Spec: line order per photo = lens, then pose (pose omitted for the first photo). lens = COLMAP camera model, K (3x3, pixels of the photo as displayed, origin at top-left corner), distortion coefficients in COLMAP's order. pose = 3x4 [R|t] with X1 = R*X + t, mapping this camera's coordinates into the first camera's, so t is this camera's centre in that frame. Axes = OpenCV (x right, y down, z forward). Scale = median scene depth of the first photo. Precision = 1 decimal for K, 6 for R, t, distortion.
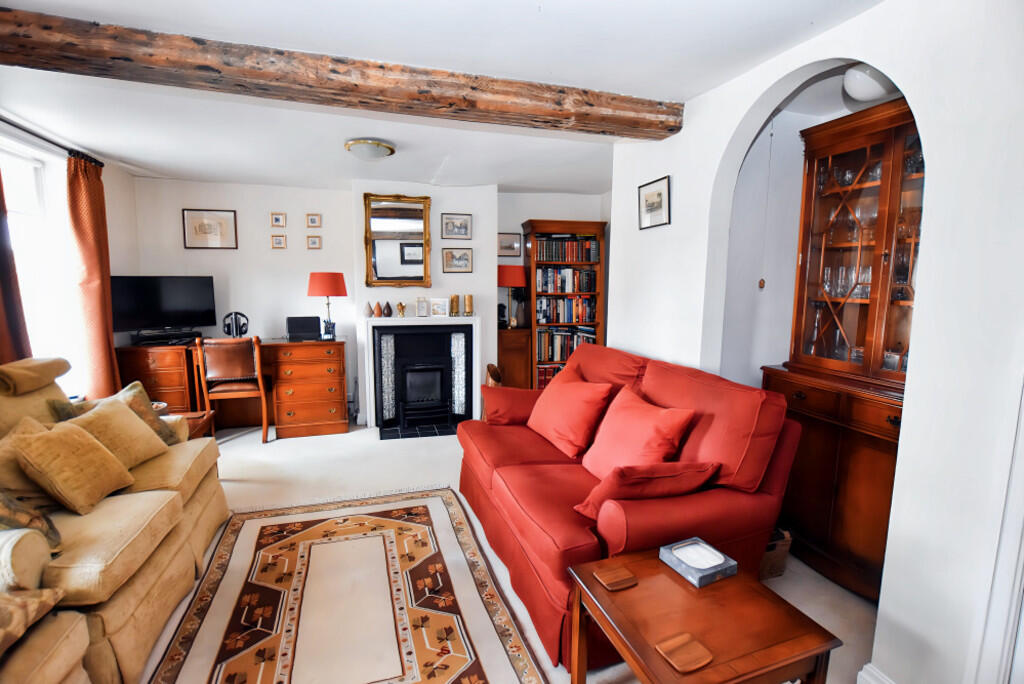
lens RADIAL K [[477.8, 0, 512.0], [0, 477.8, 342.0], [0, 0, 1]] dist [-0.020271, 0.000430]
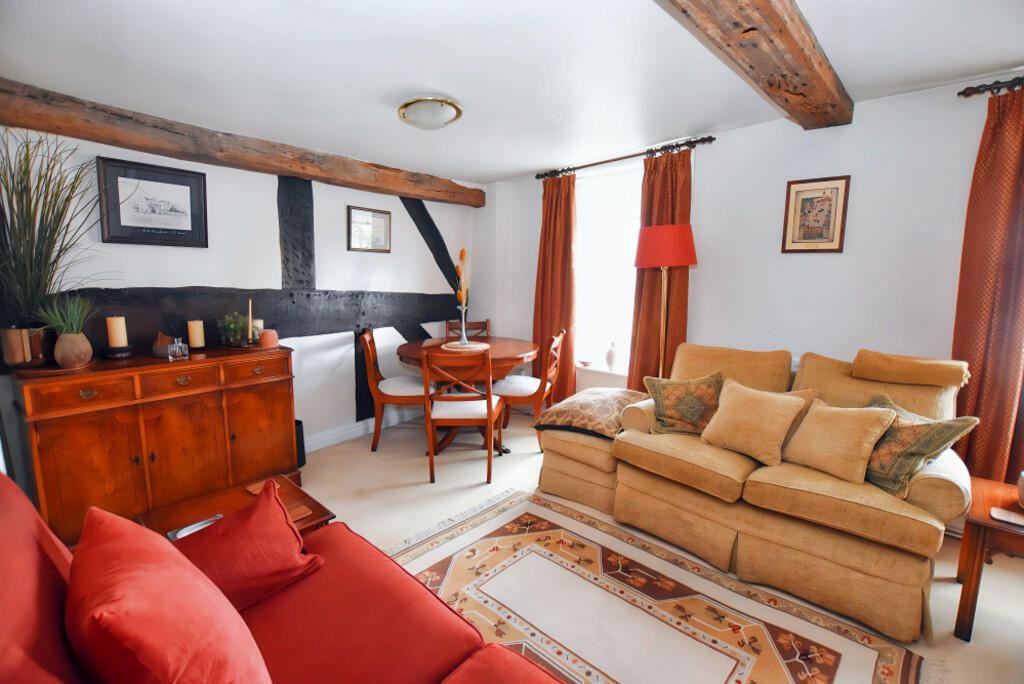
lens RADIAL K [[477.8, 0, 512.0], [0, 477.8, 342.0], [0, 0, 1]] dist [-0.020271, 0.000430]
pose [[-0.885895, 0.068310, -0.458829, 0.109265], [-0.062472, 0.962520, 0.263917, -0.129464], [0.459660, 0.262467, -0.848424, 0.938955]]
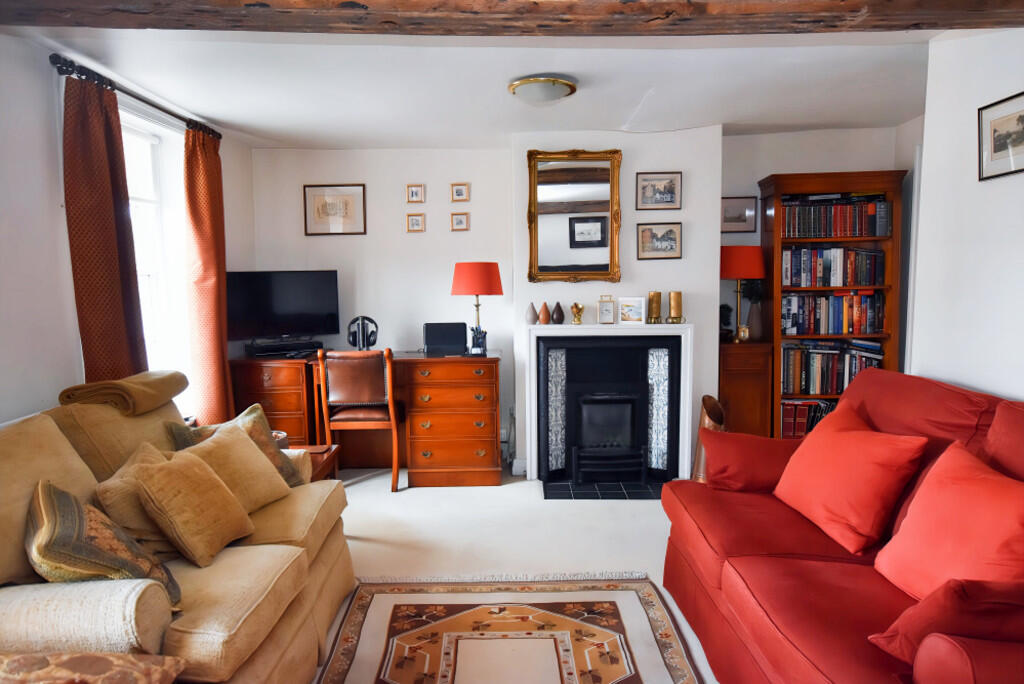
lens RADIAL K [[698.7, 0, 512.0], [0, 698.7, 342.0], [0, 0, 1]] dist [0.001367, 0.005542]
pose [[0.955345, 0.012214, -0.295239, -0.024977], [-0.019391, 0.999583, -0.021394, -0.003031], [0.294855, 0.026163, 0.955184, -0.005293]]
